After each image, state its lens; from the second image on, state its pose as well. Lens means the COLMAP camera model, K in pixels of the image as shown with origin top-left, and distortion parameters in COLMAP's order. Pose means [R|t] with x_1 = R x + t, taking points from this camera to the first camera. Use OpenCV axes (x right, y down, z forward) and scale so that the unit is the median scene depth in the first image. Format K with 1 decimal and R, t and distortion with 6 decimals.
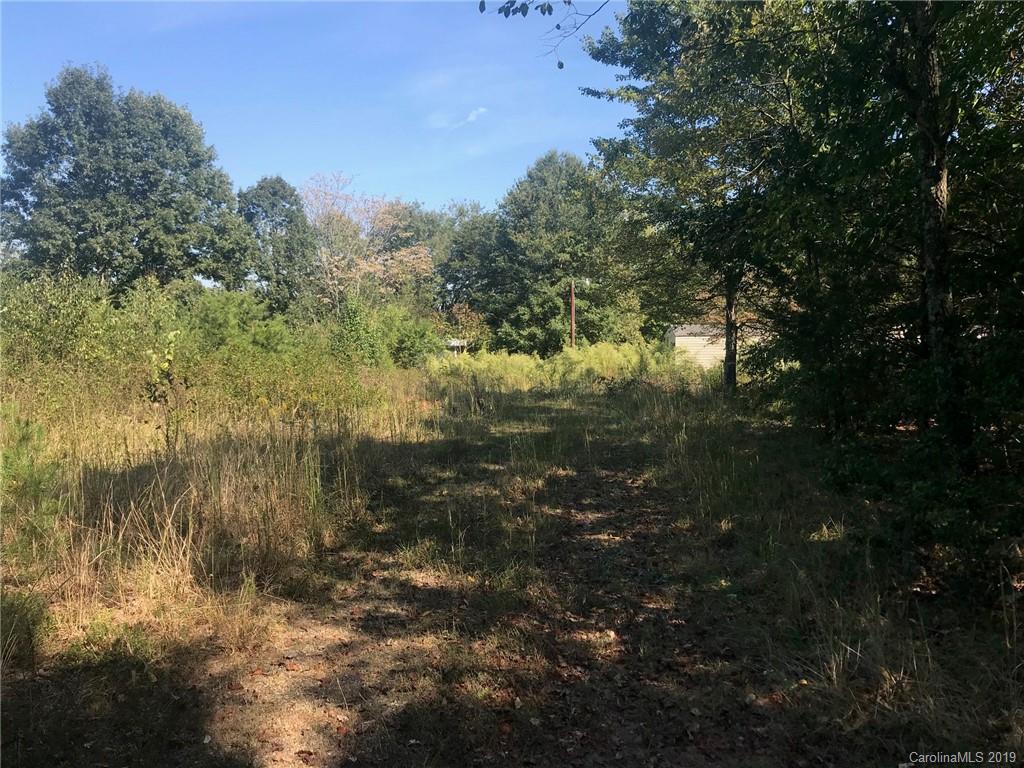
lens RADIAL K [[838.8, 0, 510.1], [0, 838.8, 379.8], [0, 0, 1]] dist [0.031772, 0.006821]
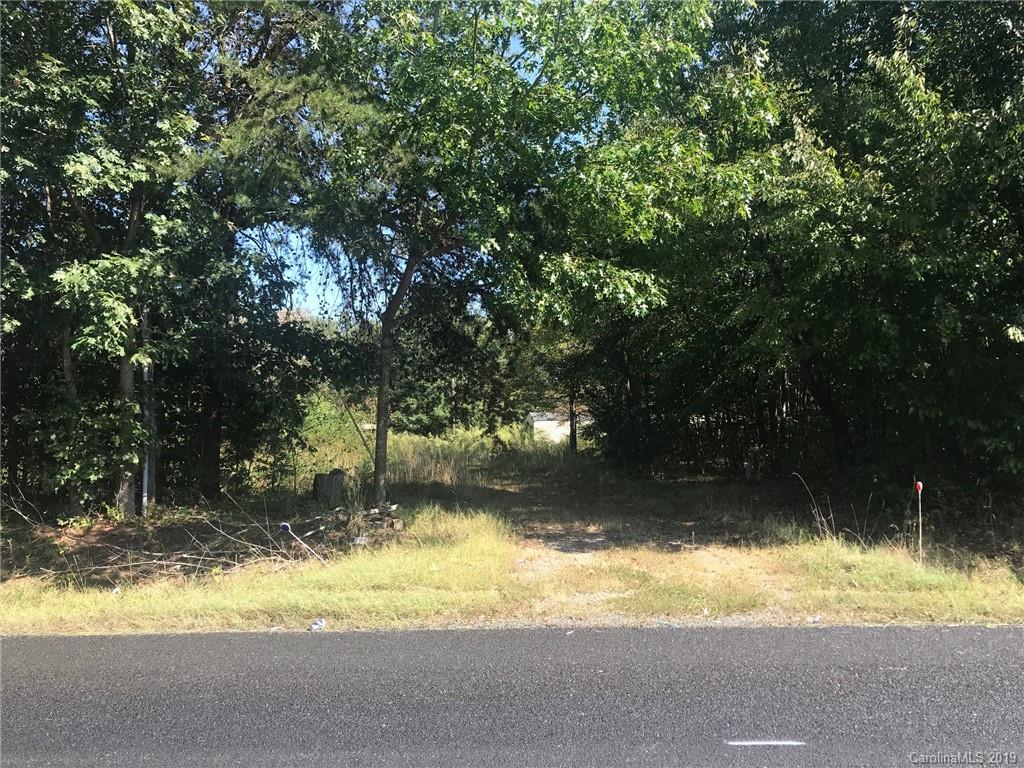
lens RADIAL K [[840.0, 0, 512.0], [0, 840.0, 384.0], [0, 0, 1]] dist [0.030397, 0.006063]
pose [[0.981957, 0.006228, 0.189000, -0.098349], [0.012070, 0.995356, -0.095507, 0.019381], [-0.188717, 0.096065, 0.977322, -0.351213]]
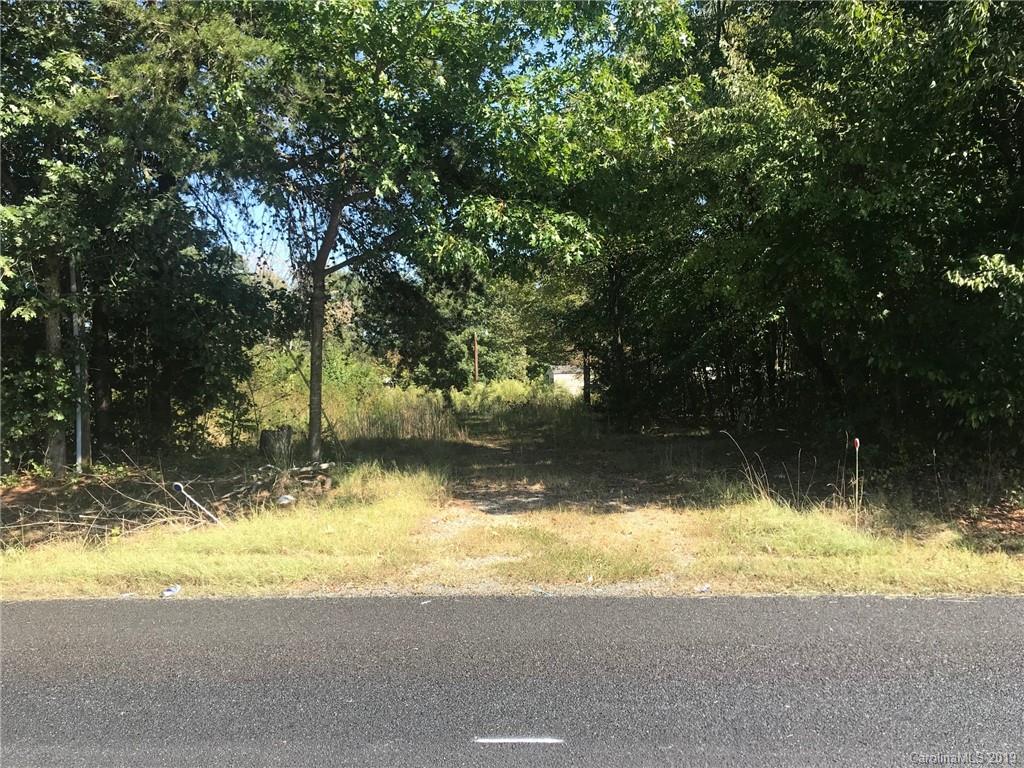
lens RADIAL K [[838.8, 0, 510.1], [0, 838.8, 379.8], [0, 0, 1]] dist [0.031772, 0.006821]
pose [[0.989961, -0.008499, 0.141088, -0.067808], [0.015055, 0.998852, -0.045469, 0.018931], [-0.140539, 0.047136, 0.988952, -0.344687]]
